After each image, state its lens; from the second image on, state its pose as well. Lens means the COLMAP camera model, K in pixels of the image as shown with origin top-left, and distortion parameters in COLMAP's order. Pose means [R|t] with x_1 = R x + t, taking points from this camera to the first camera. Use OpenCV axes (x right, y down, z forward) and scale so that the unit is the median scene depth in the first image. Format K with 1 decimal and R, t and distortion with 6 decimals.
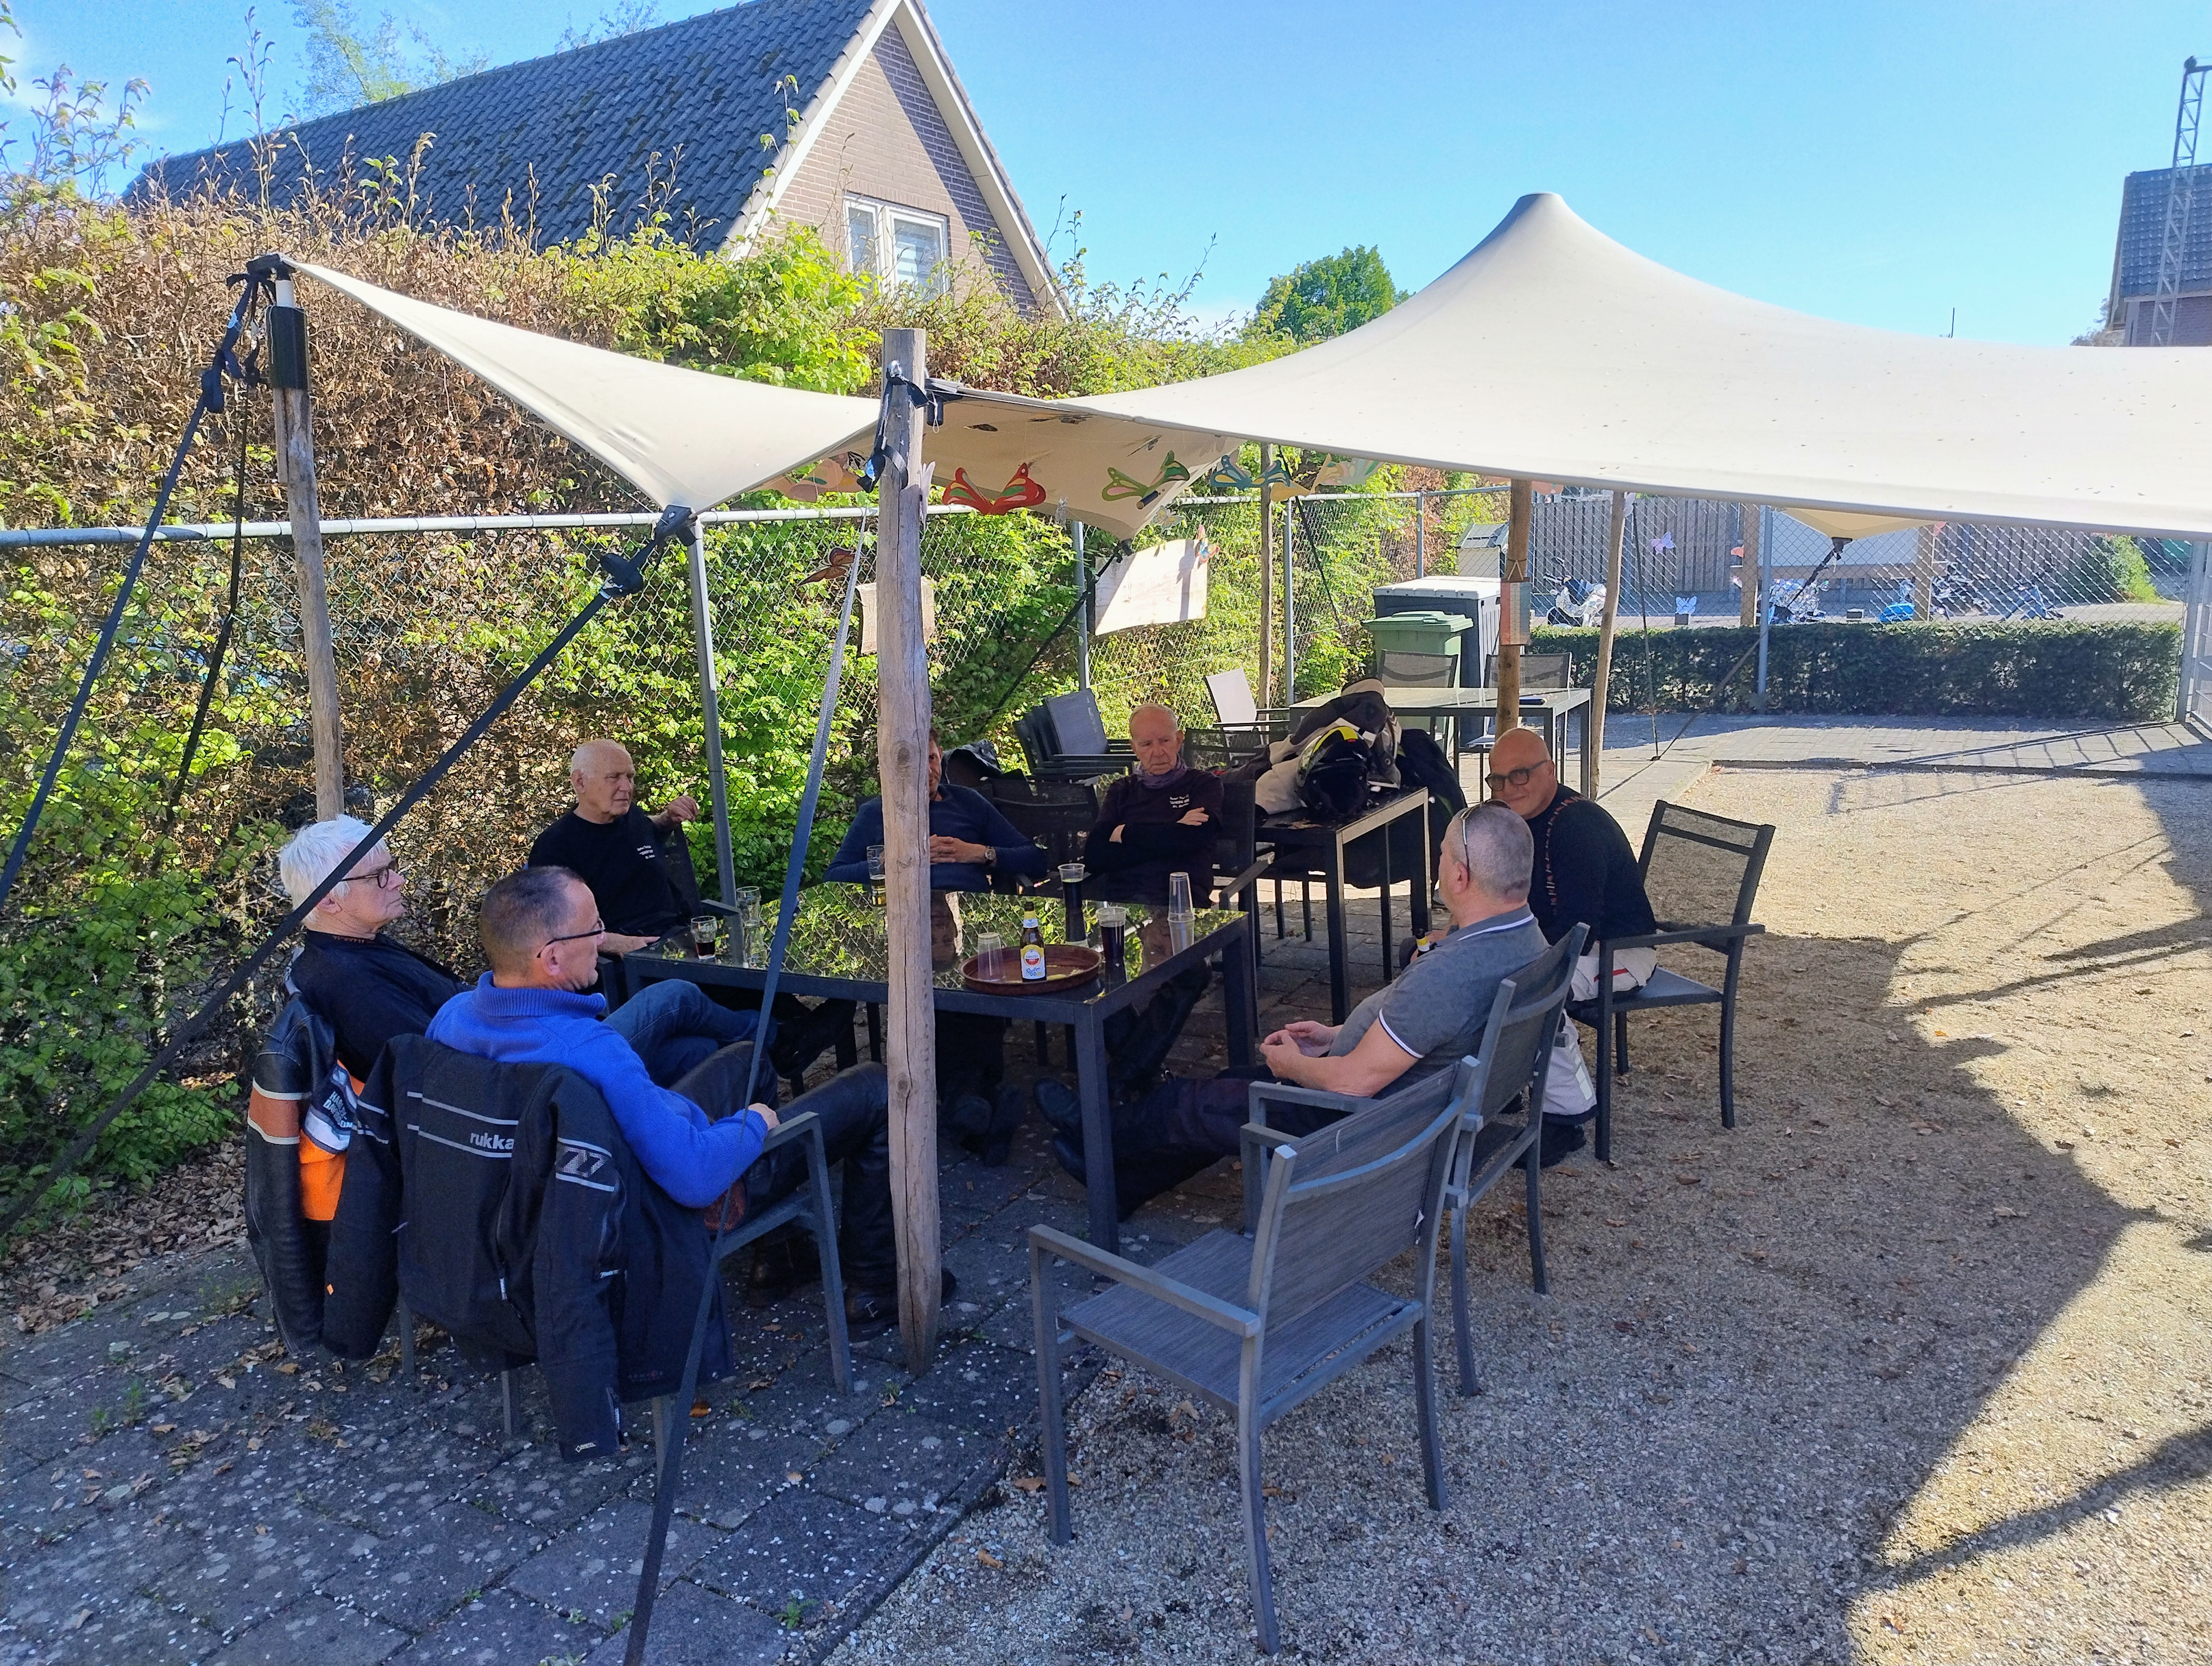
lens RADIAL K [[1503.8, 0, 1104.5], [0, 1503.8, 850.9], [0, 0, 1]] dist [0.002919, -0.008851]
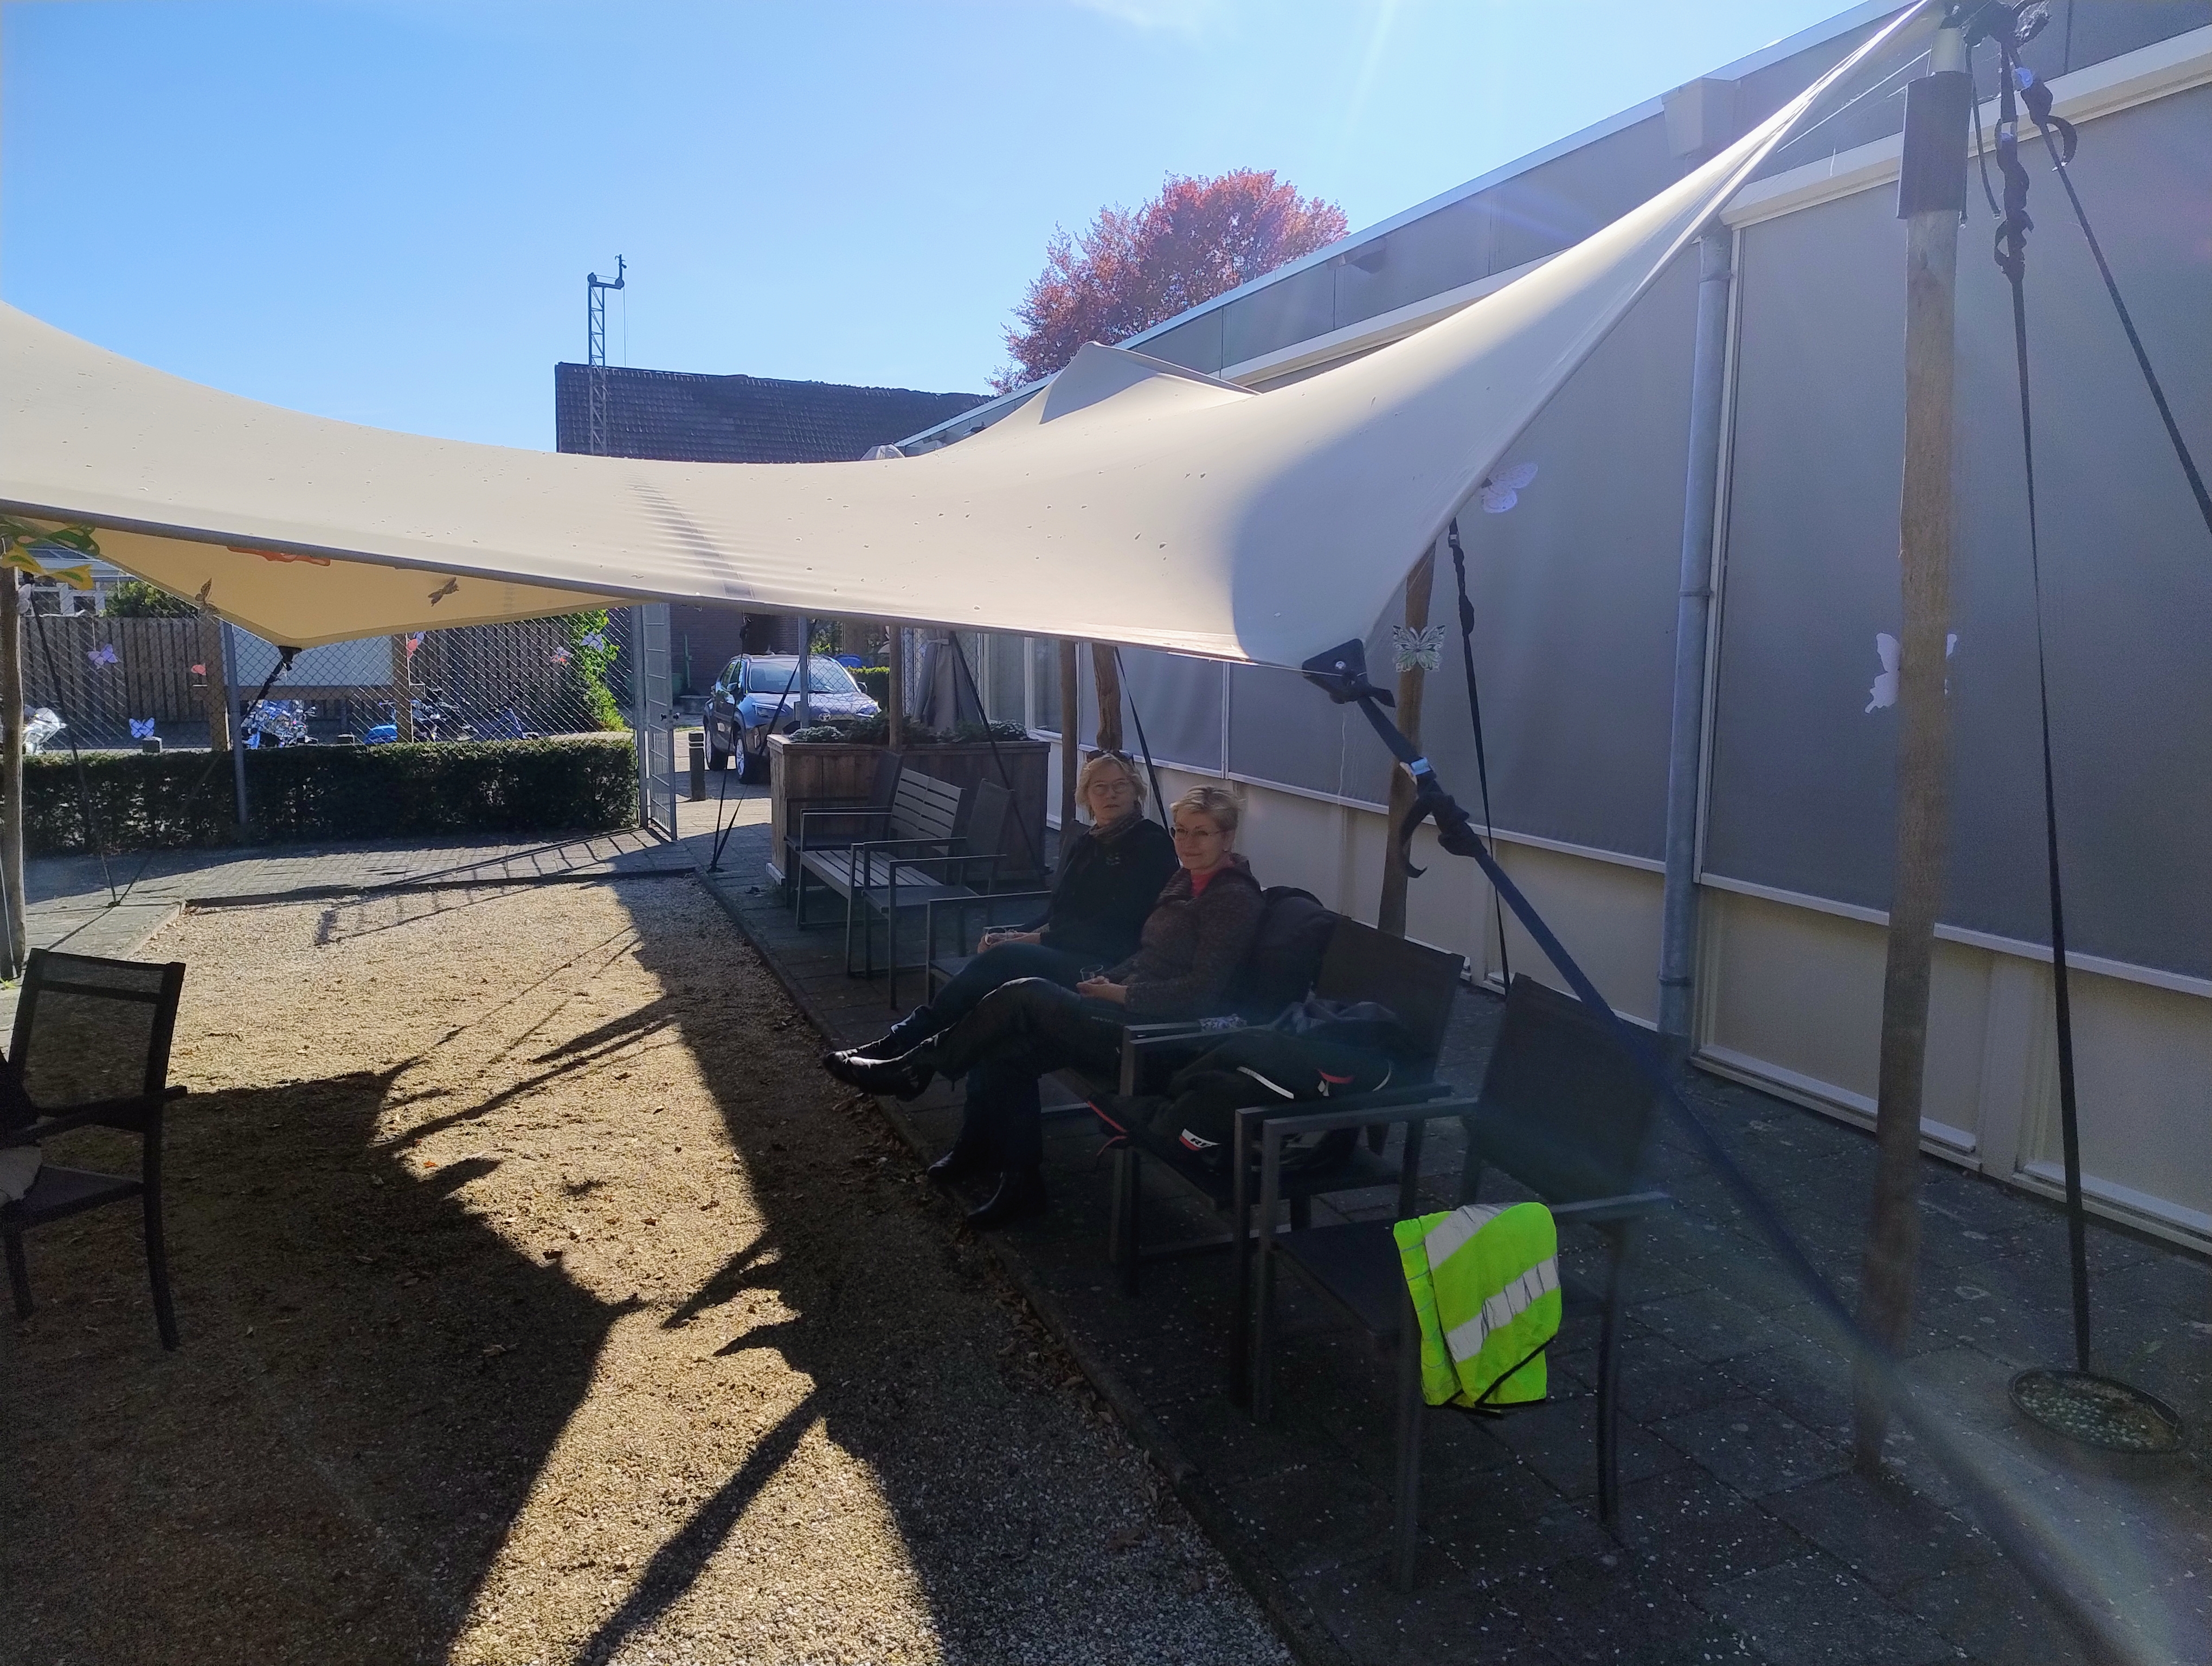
lens RADIAL K [[1518.0, 0, 1107.4], [0, 1518.0, 819.2], [0, 0, 1]] dist [0.006383, -0.003452]
pose [[0.613998, -0.055266, 0.787371, 0.078149], [0.140970, 0.989185, -0.040498, 0.007451], [-0.776617, 0.135861, 0.615148, 0.066025]]
